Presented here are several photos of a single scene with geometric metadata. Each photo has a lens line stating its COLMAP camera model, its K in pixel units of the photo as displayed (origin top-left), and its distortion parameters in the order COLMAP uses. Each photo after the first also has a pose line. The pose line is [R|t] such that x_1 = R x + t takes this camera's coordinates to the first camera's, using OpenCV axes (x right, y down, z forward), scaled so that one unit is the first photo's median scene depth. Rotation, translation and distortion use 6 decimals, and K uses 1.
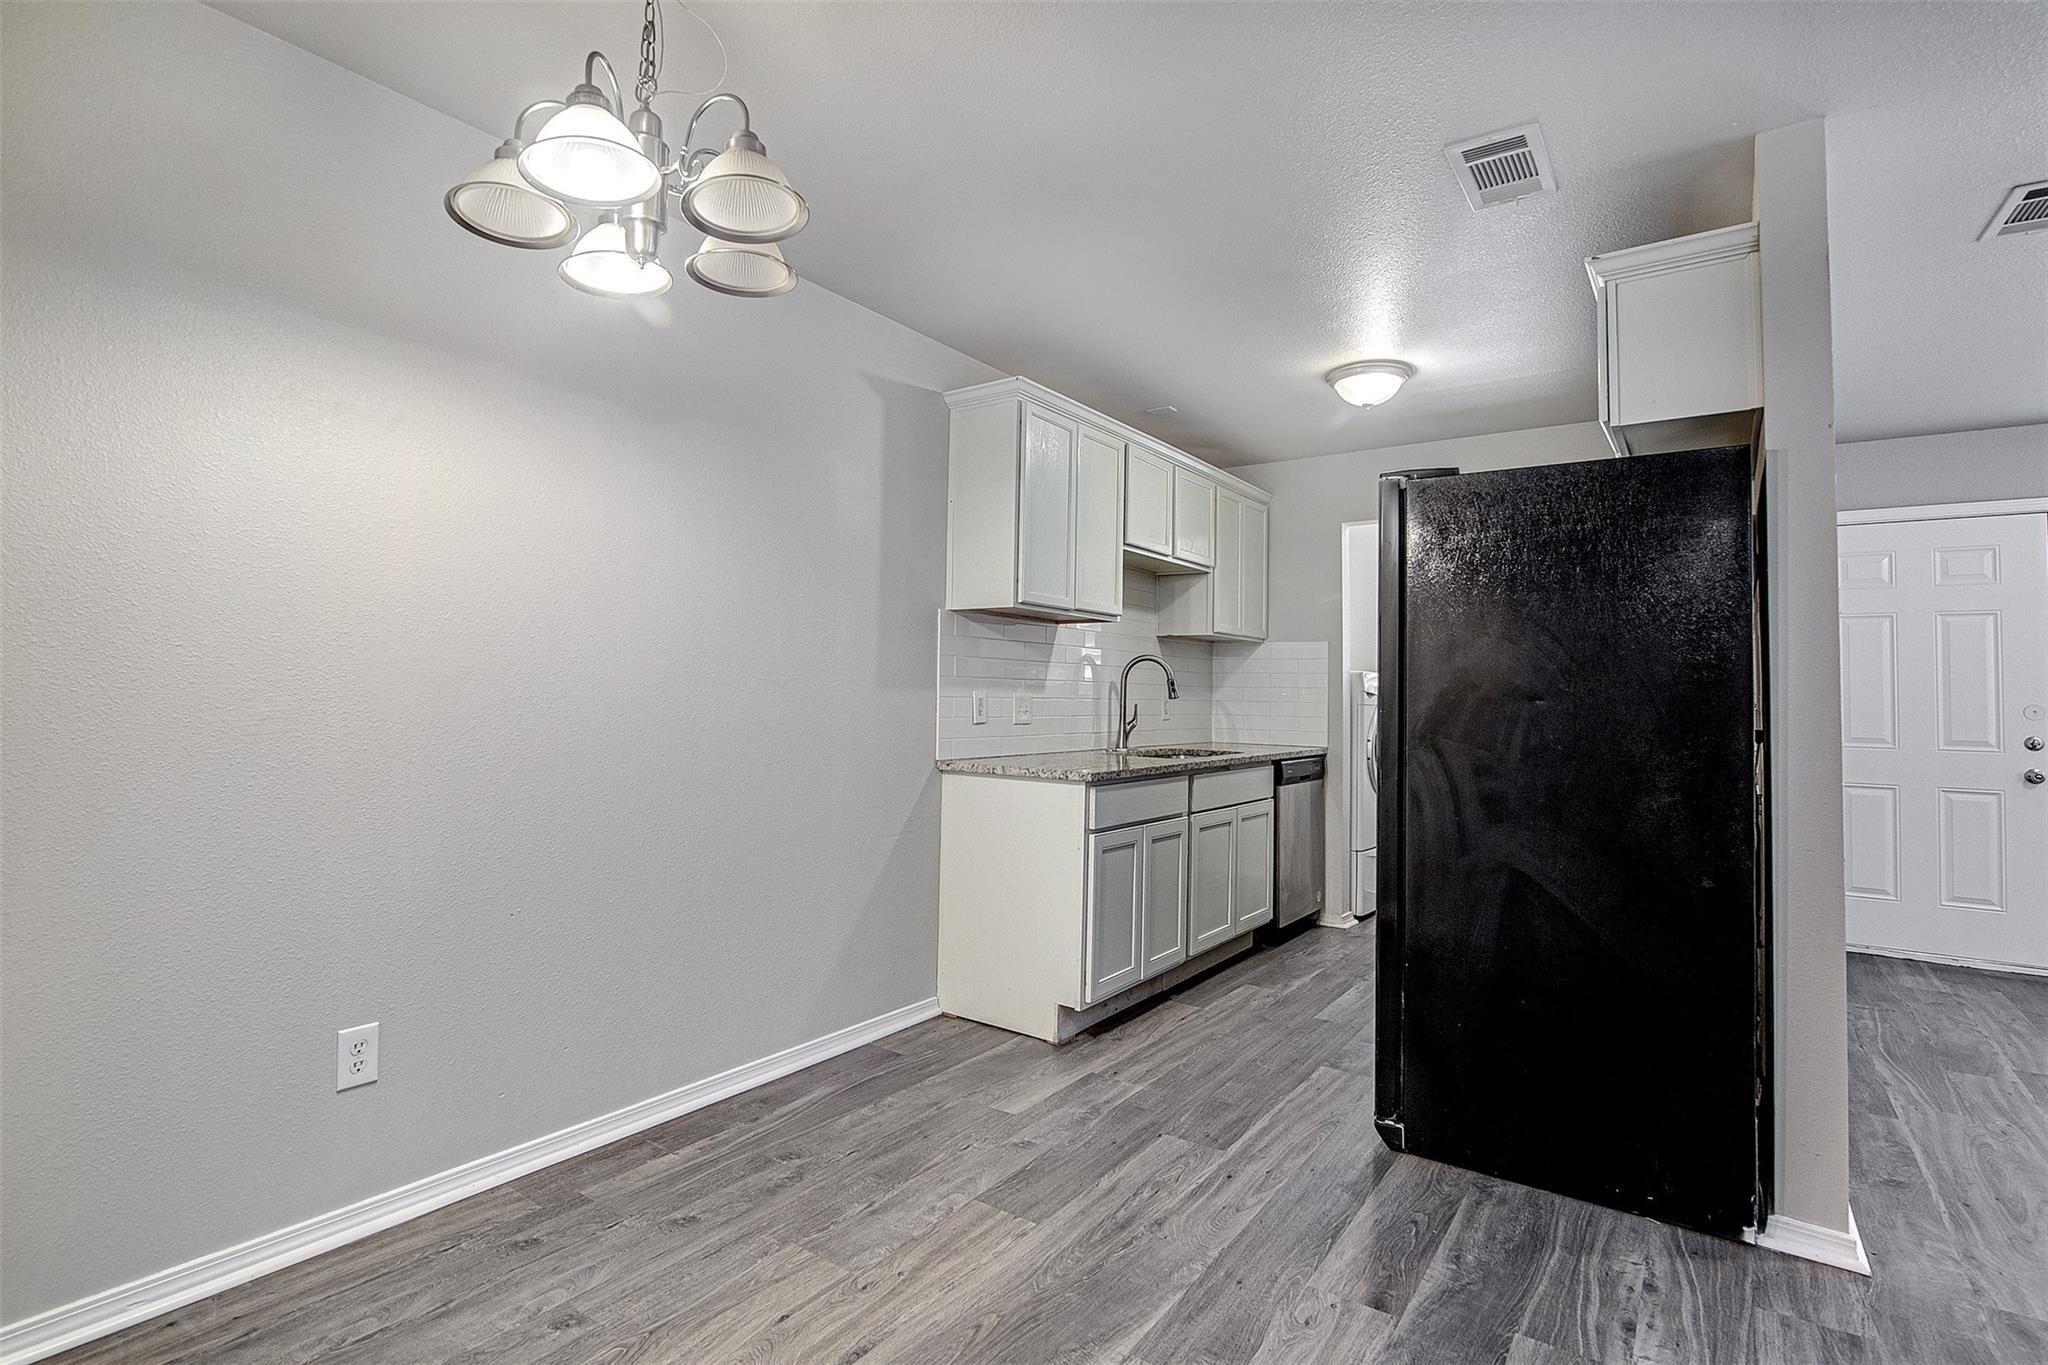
lens RADIAL K [[993.0, 0, 992.2], [0, 993.0, 652.7], [0, 0, 1]] dist [-0.019173, 0.001515]
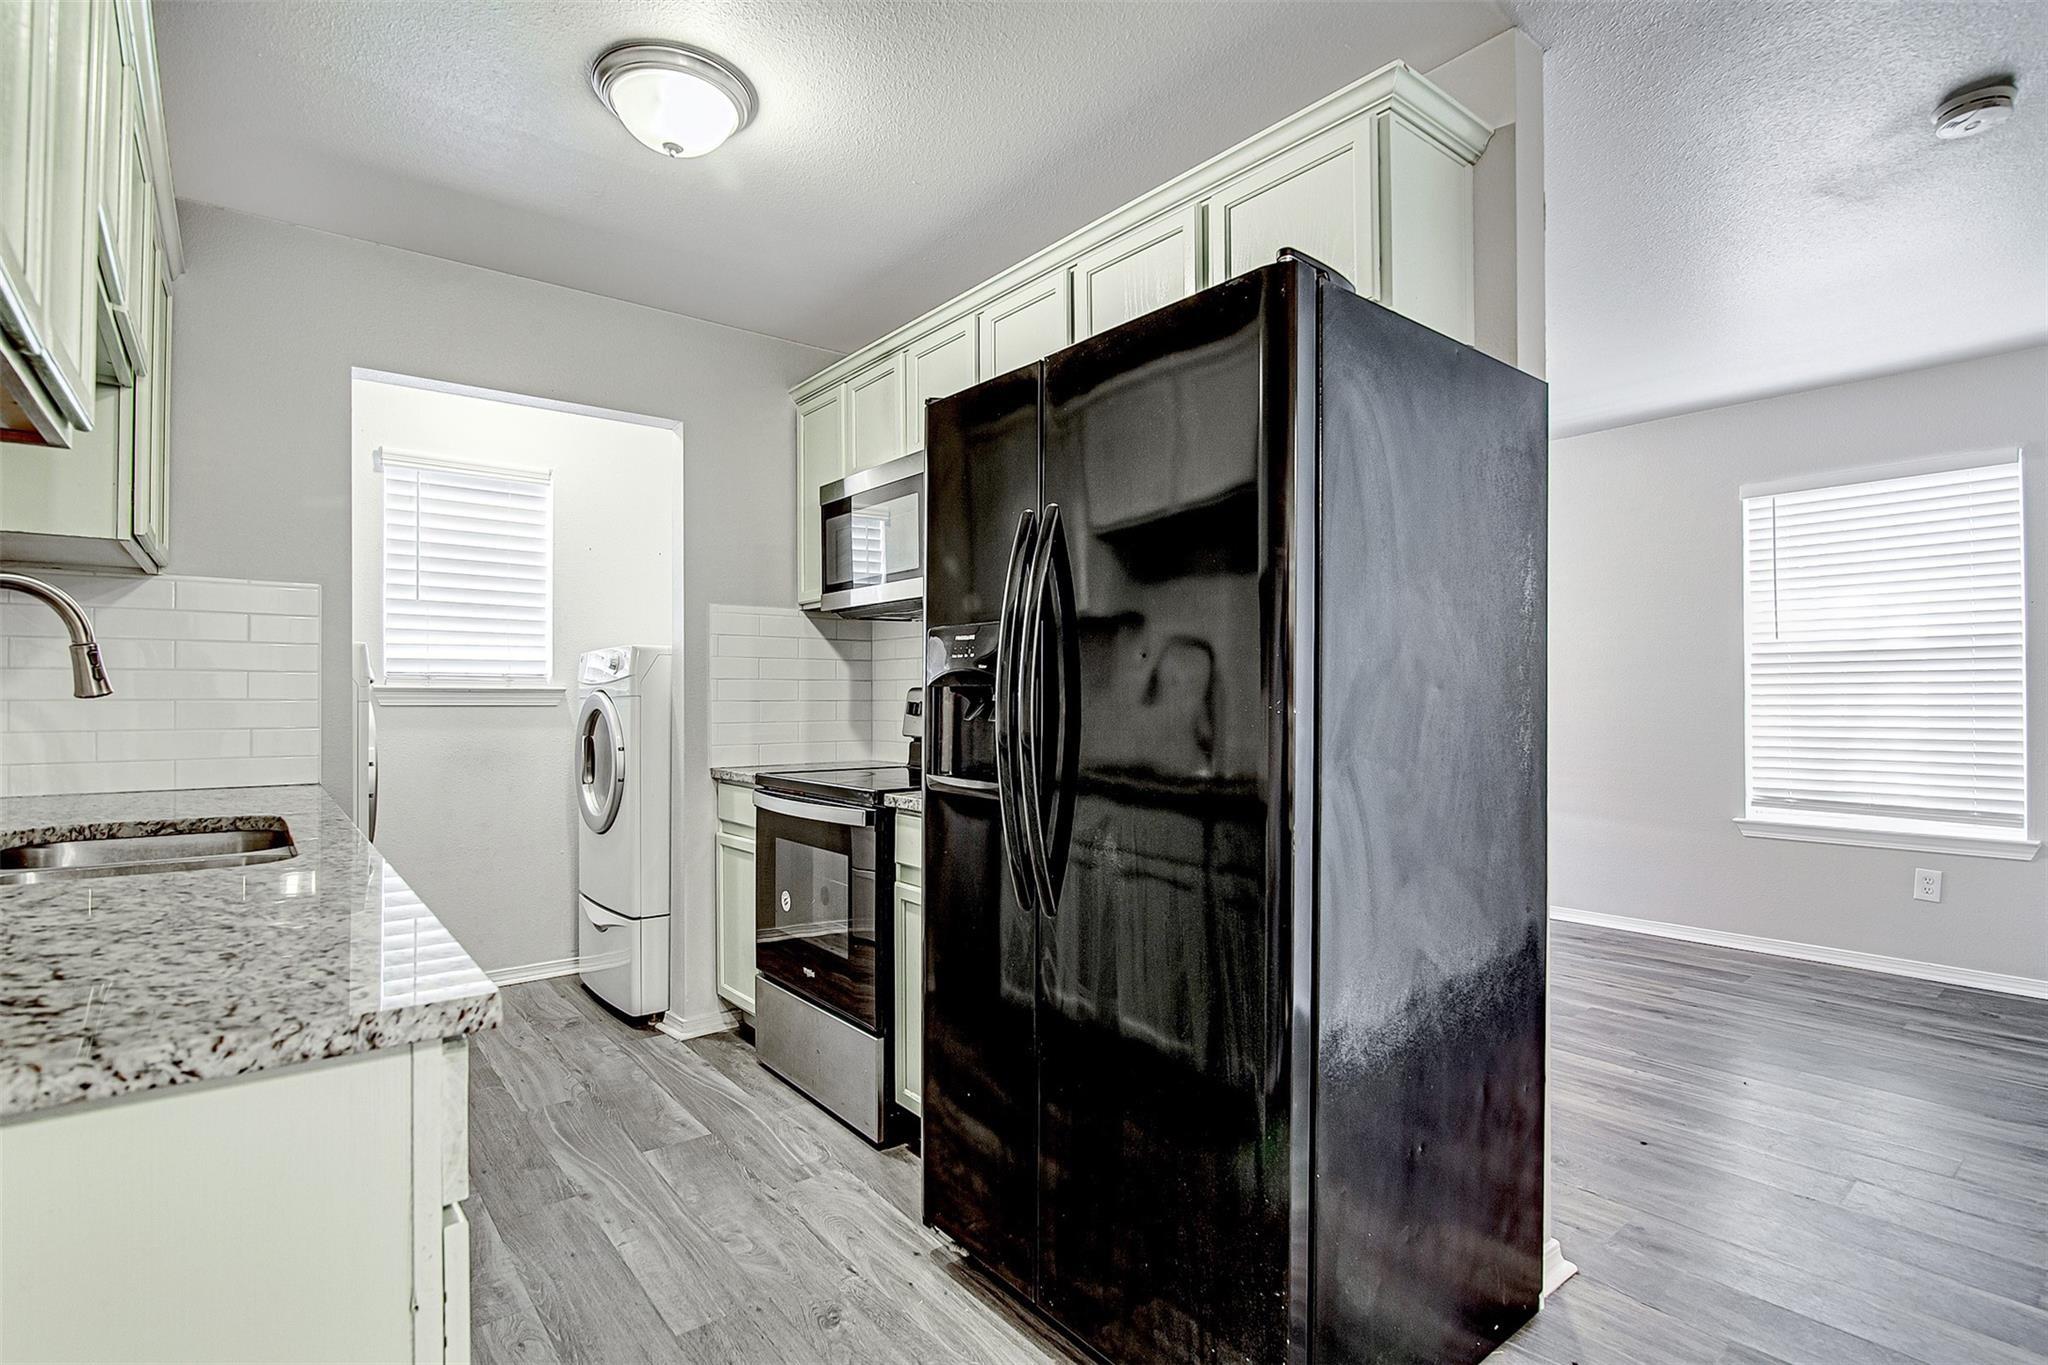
lens RADIAL K [[993.0, 0, 1000.8], [0, 993.0, 690.4], [0, 0, 1]] dist [-0.019173, 0.001515]
pose [[0.265257, -0.011869, 0.964105, -0.089877], [-0.034957, 0.999148, 0.021918, 0.027216], [-0.963544, -0.039516, 0.264616, 0.649007]]
